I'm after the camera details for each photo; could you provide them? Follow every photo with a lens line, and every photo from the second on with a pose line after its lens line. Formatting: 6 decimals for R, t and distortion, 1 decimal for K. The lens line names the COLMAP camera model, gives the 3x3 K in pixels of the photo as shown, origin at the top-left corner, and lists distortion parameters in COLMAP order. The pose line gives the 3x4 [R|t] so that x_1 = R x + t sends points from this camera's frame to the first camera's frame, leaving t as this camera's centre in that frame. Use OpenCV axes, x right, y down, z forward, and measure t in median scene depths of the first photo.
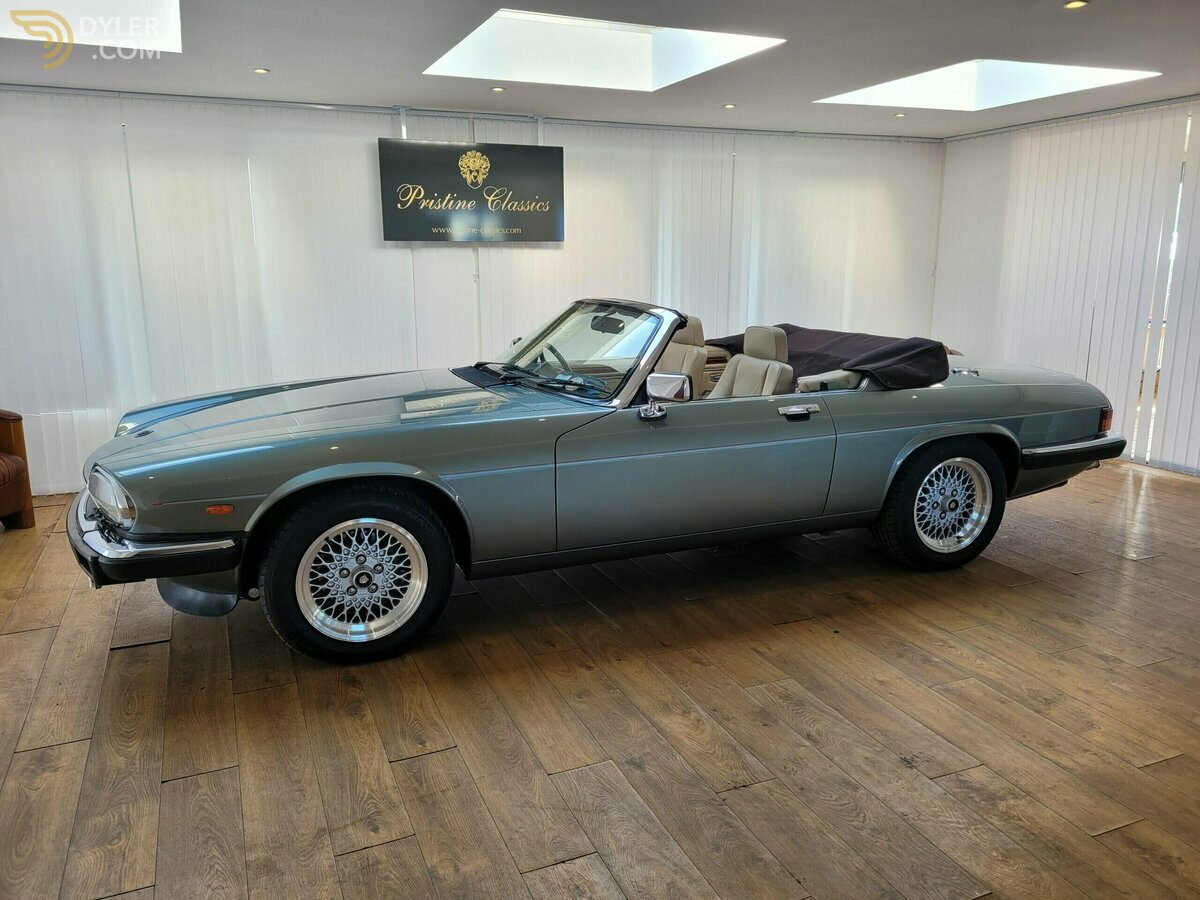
lens RADIAL K [[899.1, 0, 600.0], [0, 899.1, 450.0], [0, 0, 1]] dist [0.043003, -0.005733]
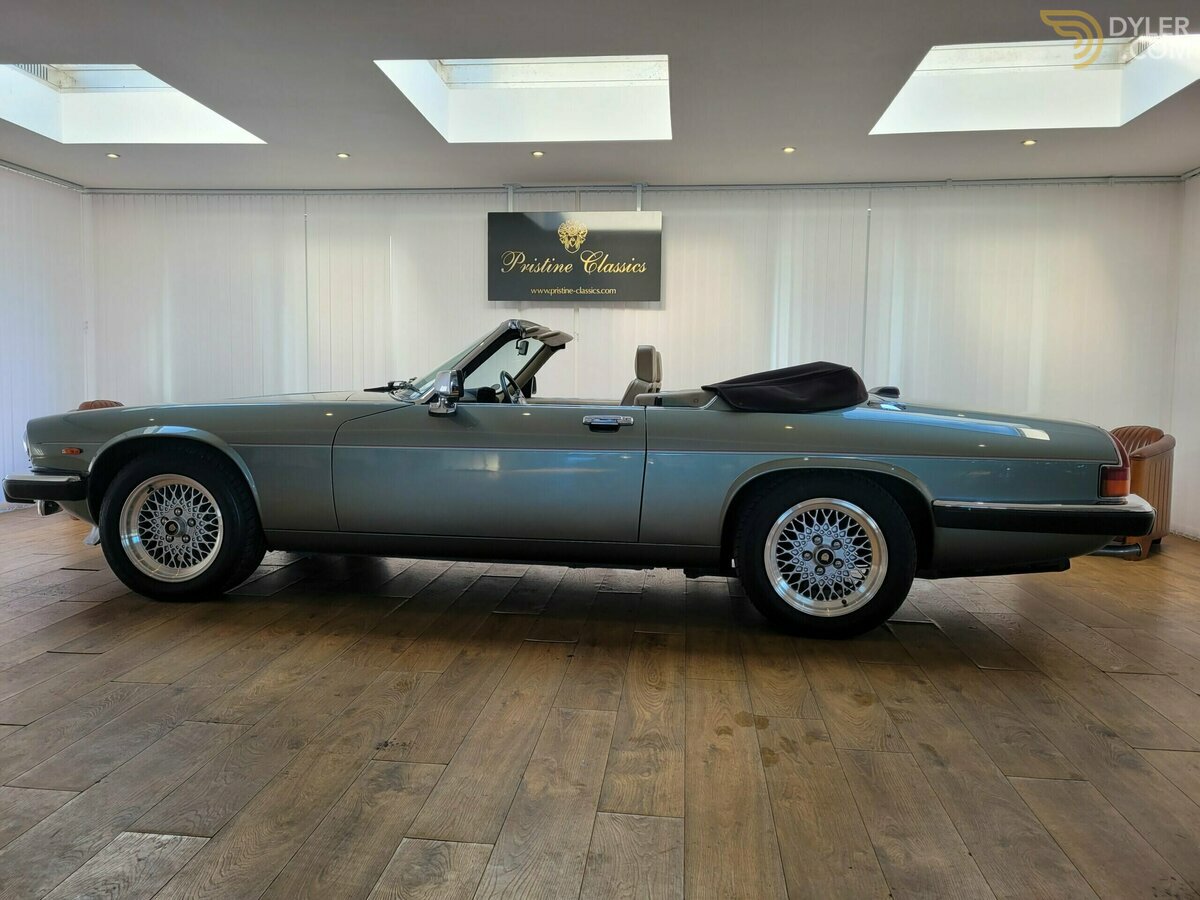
lens RADIAL K [[899.2, 0, 584.7], [0, 899.2, 441.9], [0, 0, 1]] dist [0.046985, -0.005167]
pose [[0.866453, 0.049680, -0.496781, 0.594729], [-0.123370, 0.985484, -0.116621, 0.079441], [0.483776, 0.162334, 0.860005, 0.169874]]
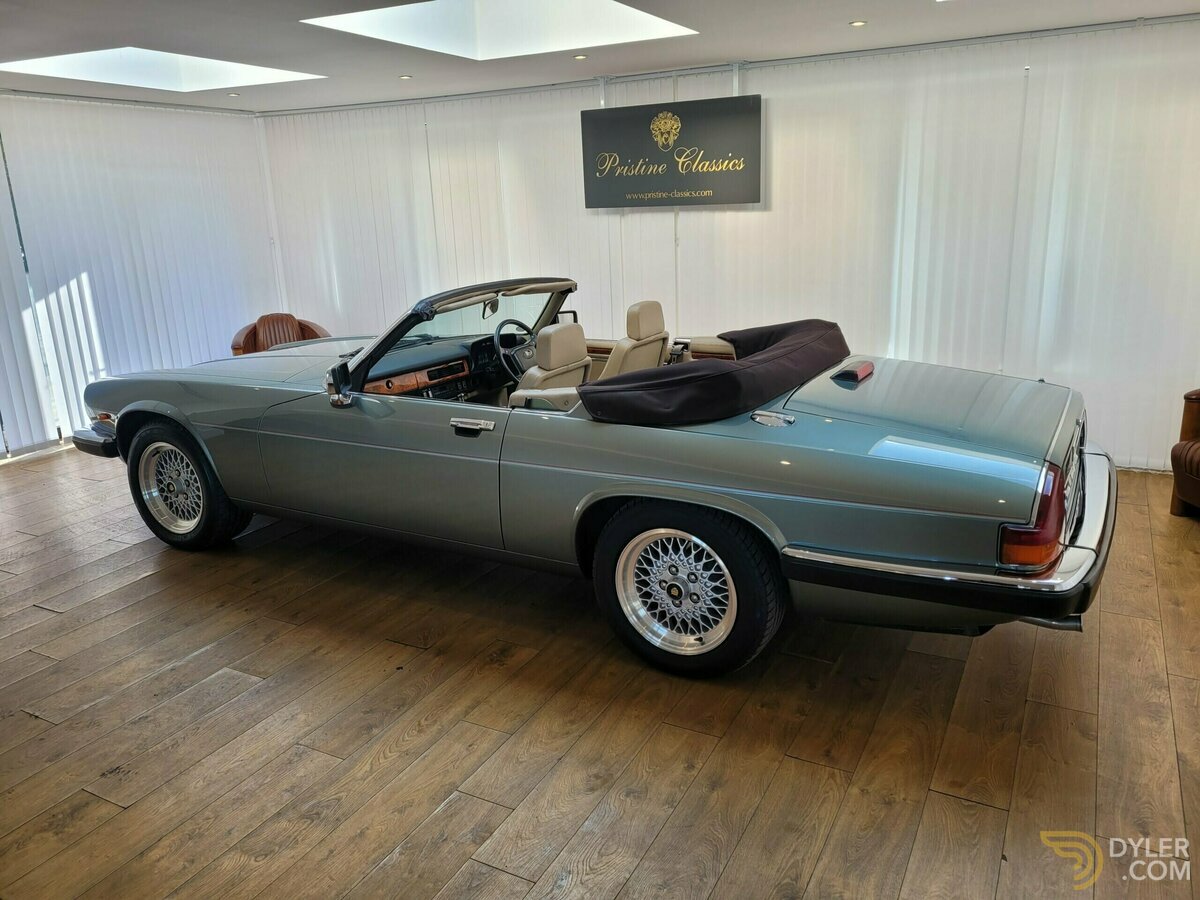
lens RADIAL K [[893.6, 0, 603.7], [0, 893.6, 442.9], [0, 0, 1]] dist [0.049904, -0.002408]
pose [[0.620142, 0.190852, -0.760920, 0.872607], [-0.136951, 0.981399, 0.134538, -0.145519], [0.772443, 0.020776, 0.634744, 0.484741]]
